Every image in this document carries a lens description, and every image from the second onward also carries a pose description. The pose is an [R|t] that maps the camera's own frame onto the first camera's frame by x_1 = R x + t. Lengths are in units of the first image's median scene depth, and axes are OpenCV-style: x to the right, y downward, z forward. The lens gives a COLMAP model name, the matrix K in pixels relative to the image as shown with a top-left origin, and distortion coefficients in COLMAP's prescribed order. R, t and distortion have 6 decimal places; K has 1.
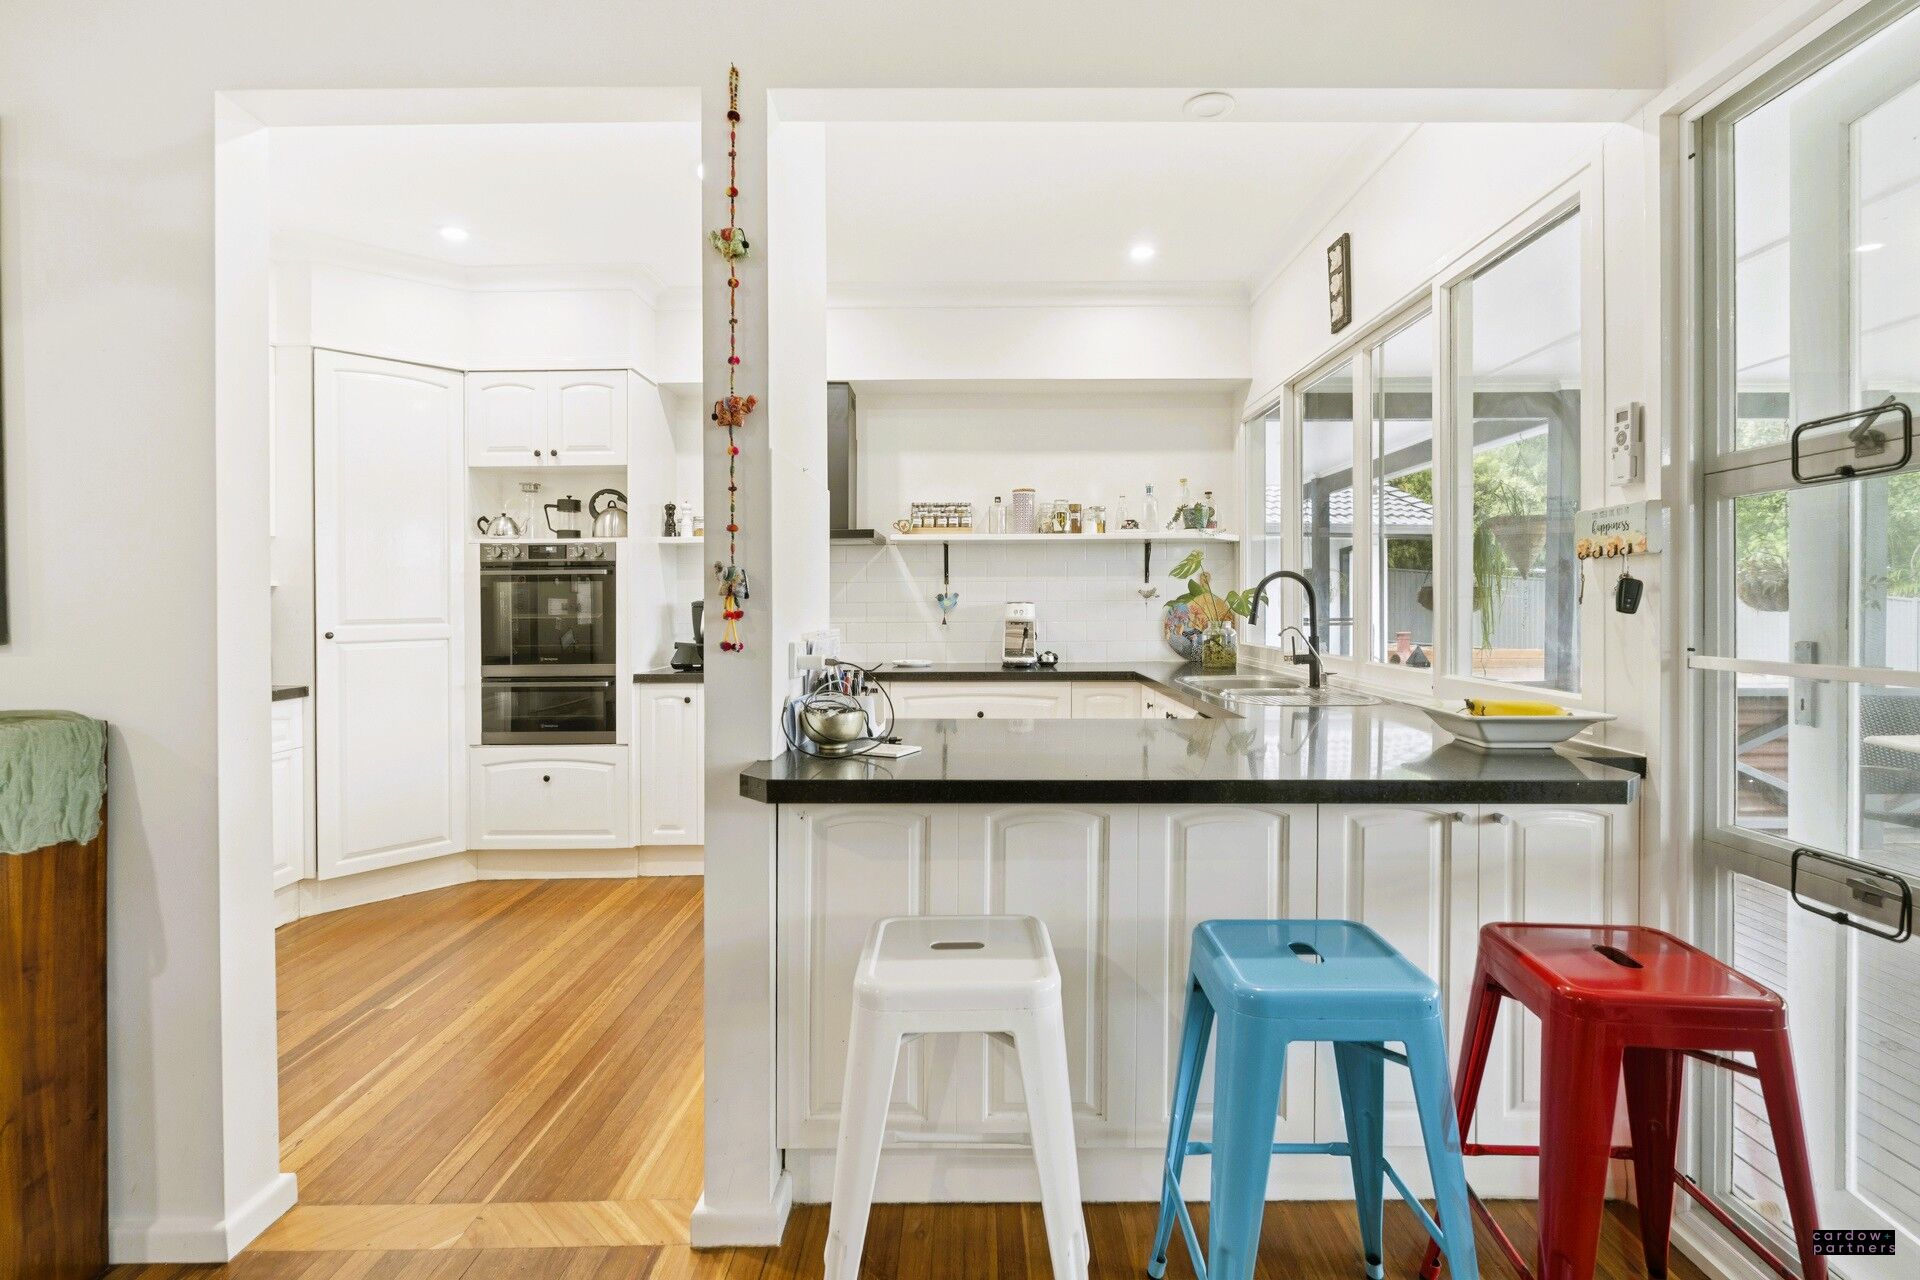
lens RADIAL K [[925.0, 0, 992.9], [0, 925.0, 598.4], [0, 0, 1]] dist [-0.009365, -0.000306]
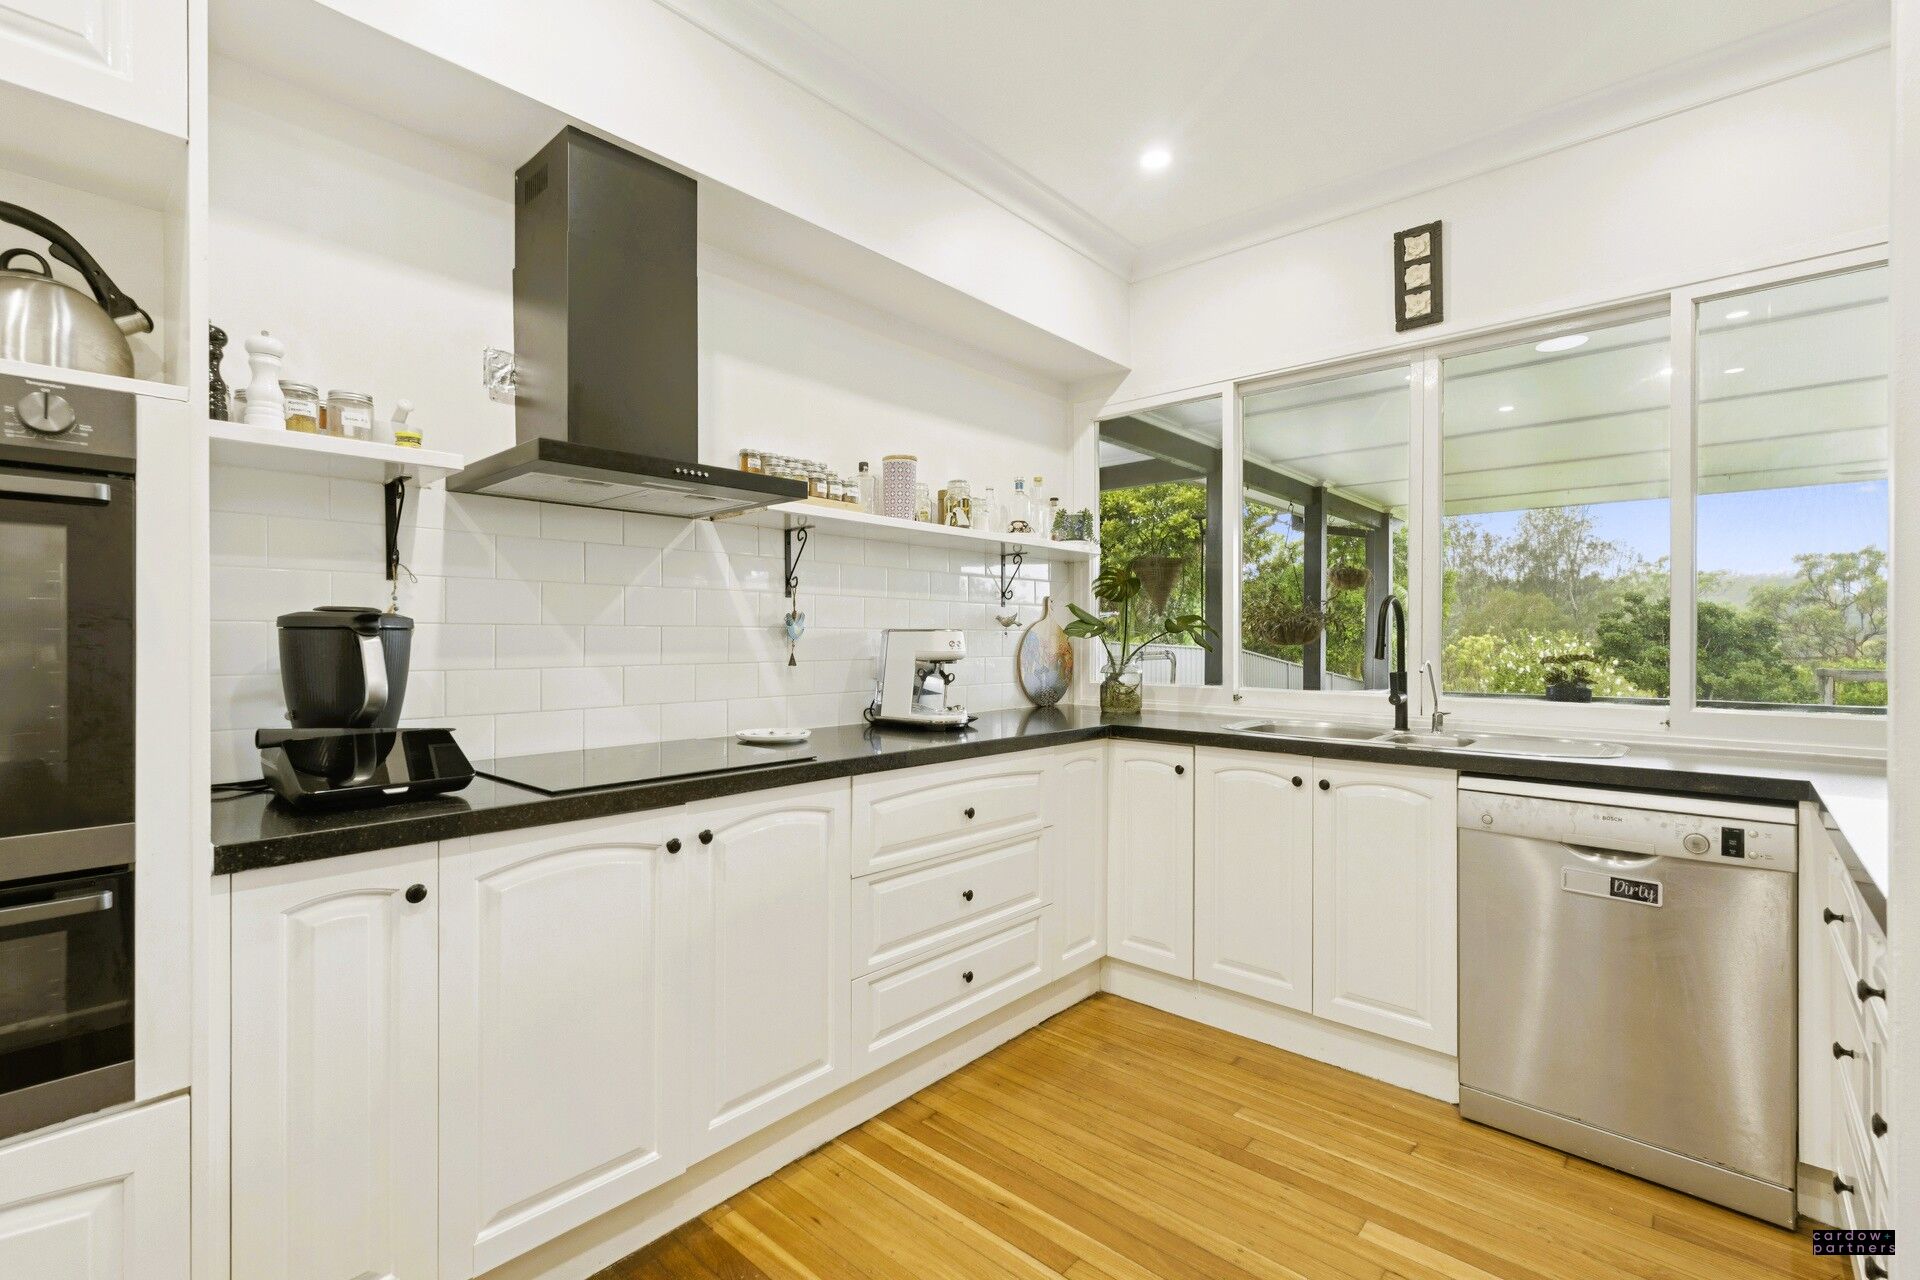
lens RADIAL K [[845.2, 0, 947.0], [0, 845.2, 643.3], [0, 0, 1]] dist [-0.004073, -0.000140]
pose [[0.665373, 0.002971, 0.746505, -0.401321], [-0.006839, 0.999974, 0.002115, 0.012759], [-0.746480, -0.006512, 0.665376, 0.591398]]
